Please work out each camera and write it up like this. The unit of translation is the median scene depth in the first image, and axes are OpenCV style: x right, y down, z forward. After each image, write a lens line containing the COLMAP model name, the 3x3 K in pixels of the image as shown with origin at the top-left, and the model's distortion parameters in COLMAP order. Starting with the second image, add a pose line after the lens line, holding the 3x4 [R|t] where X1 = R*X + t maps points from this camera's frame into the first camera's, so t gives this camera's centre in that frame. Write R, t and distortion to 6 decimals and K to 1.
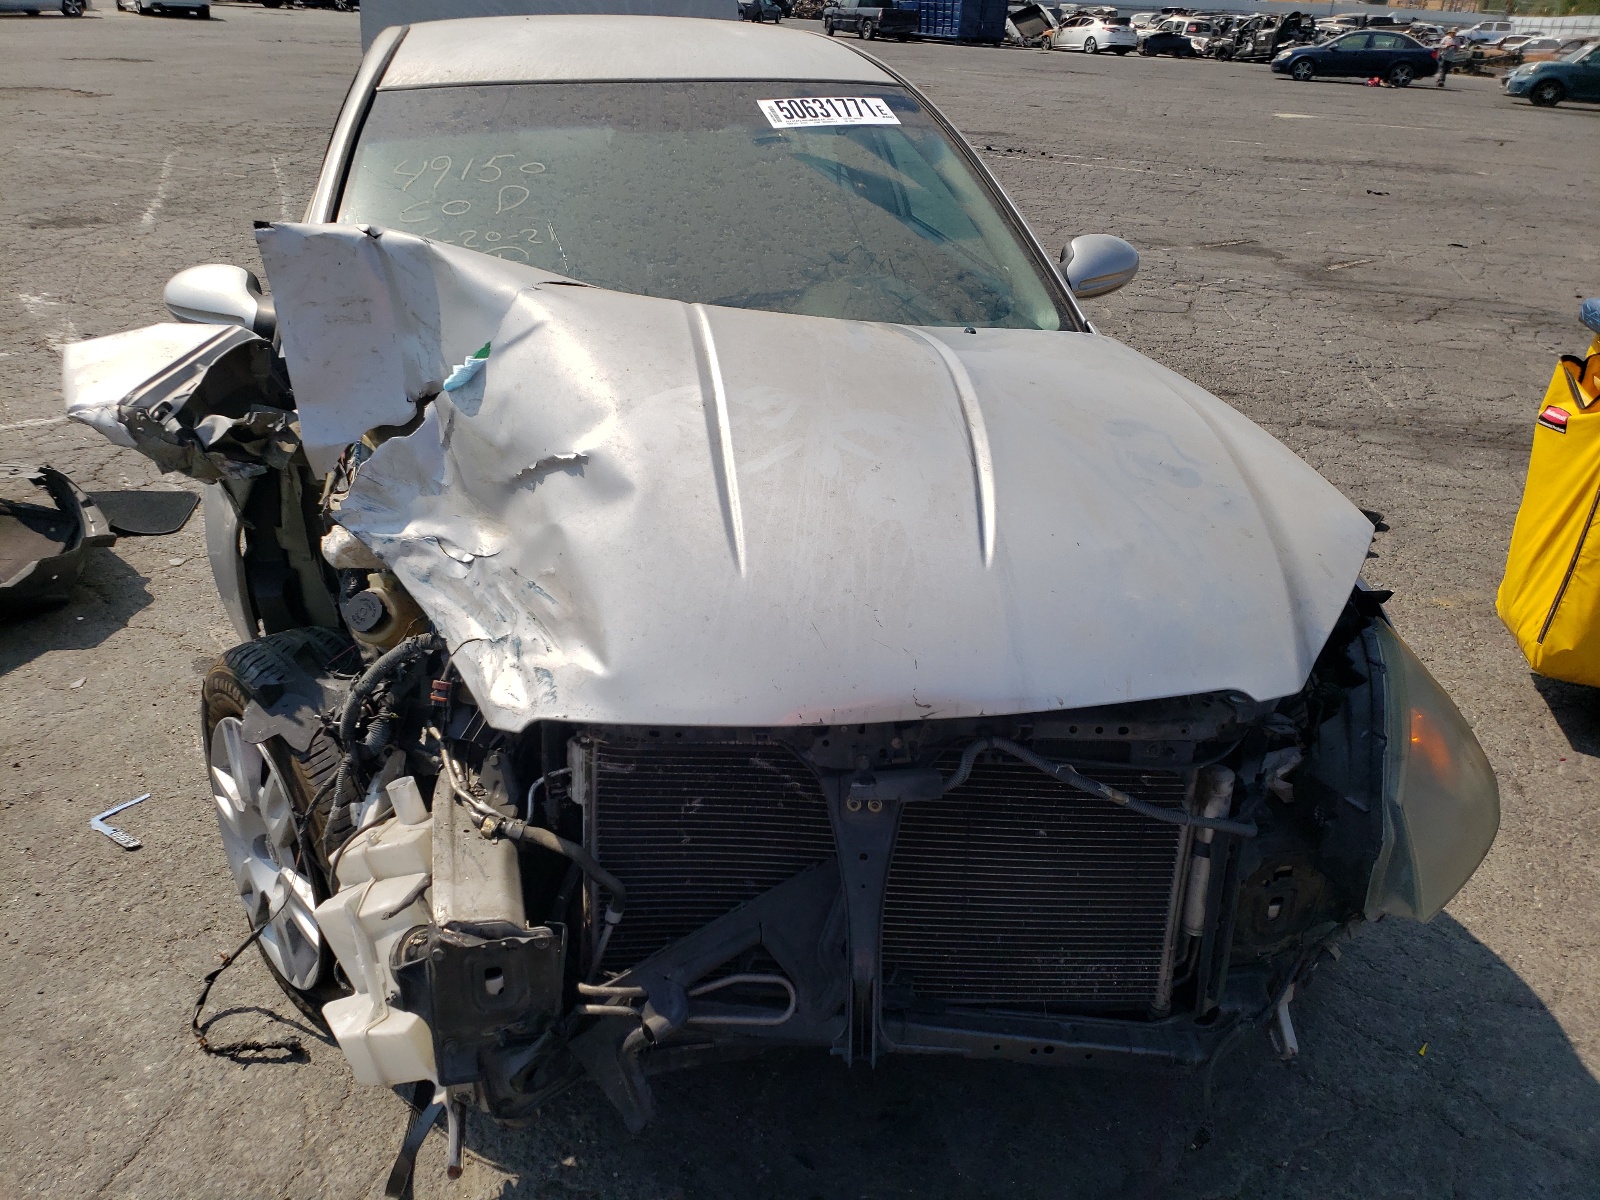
lens RADIAL K [[1229.0, 0, 800.4], [0, 1229.0, 629.9], [0, 0, 1]] dist [0.052094, 0.000067]
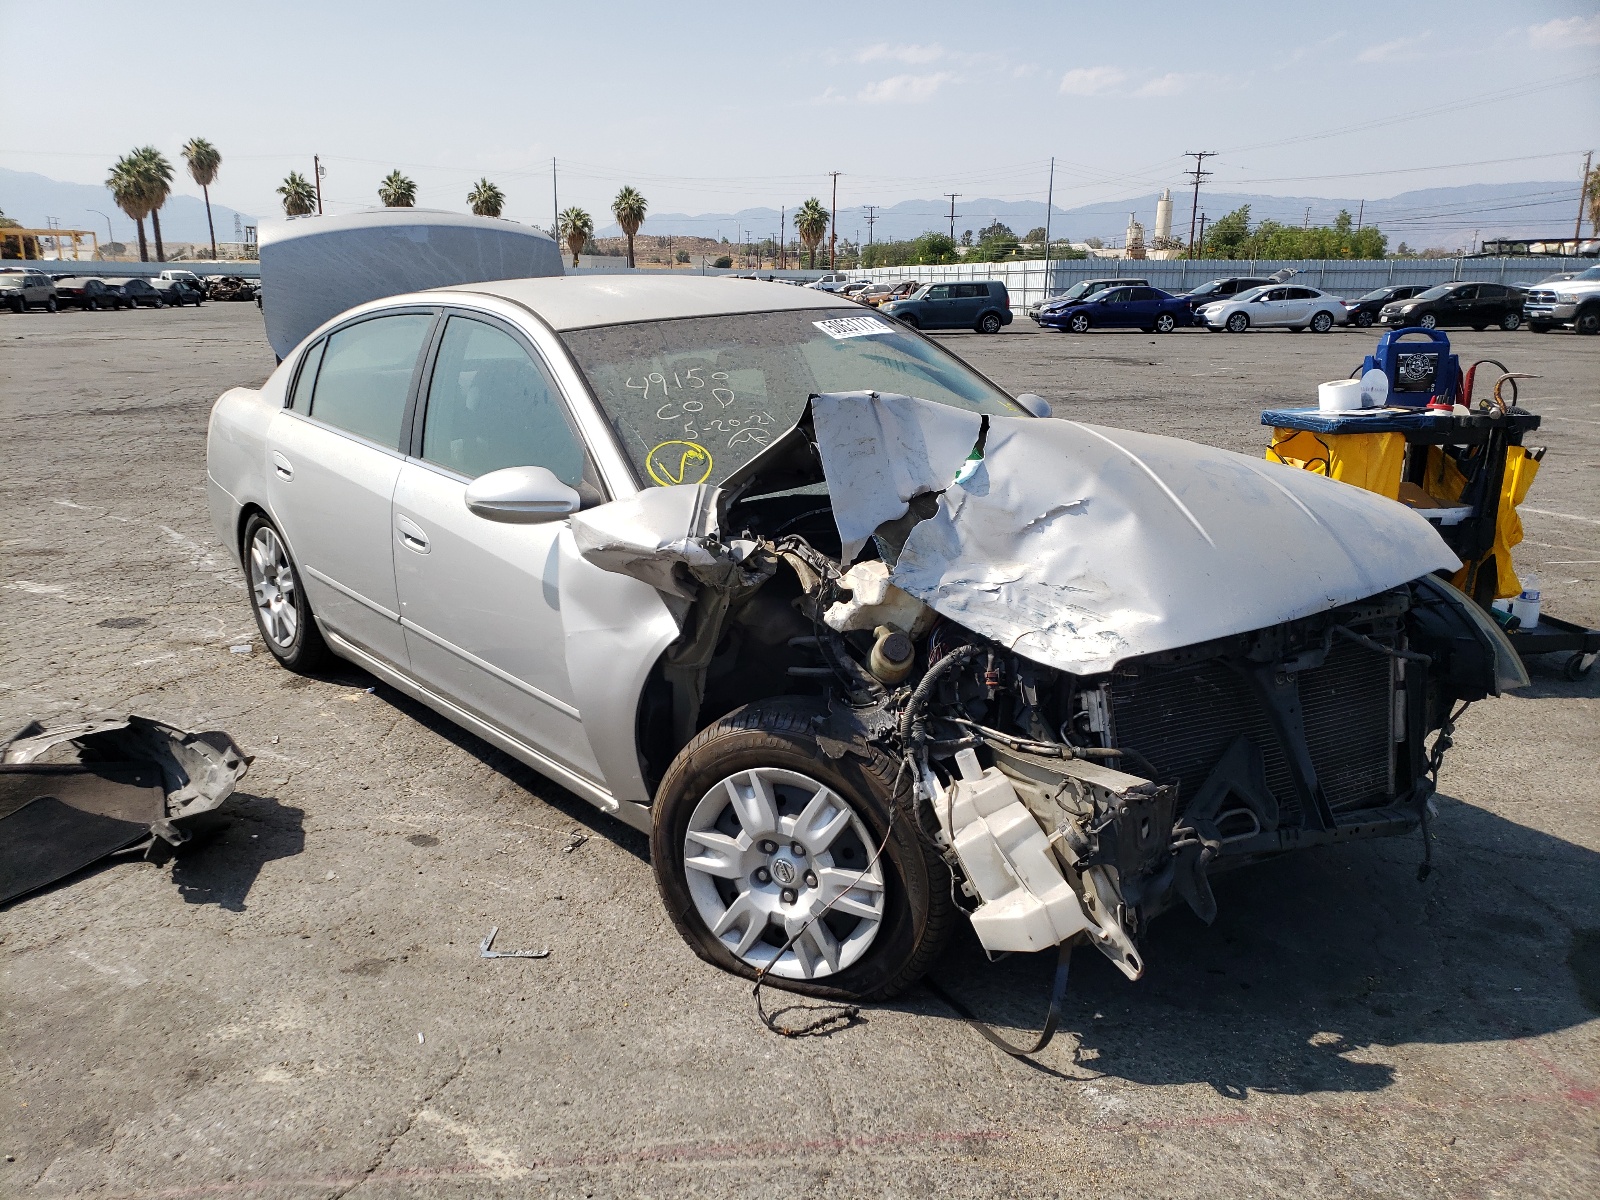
lens RADIAL K [[1215.8, 0, 800.0], [0, 1215.8, 600.0], [0, 0, 1]] dist [0.001043, 0.000291]
pose [[0.906059, -0.157566, 0.392722, -1.063537], [0.233699, 0.960037, -0.153991, 0.128843], [-0.352764, 0.231303, 0.906673, -0.257515]]
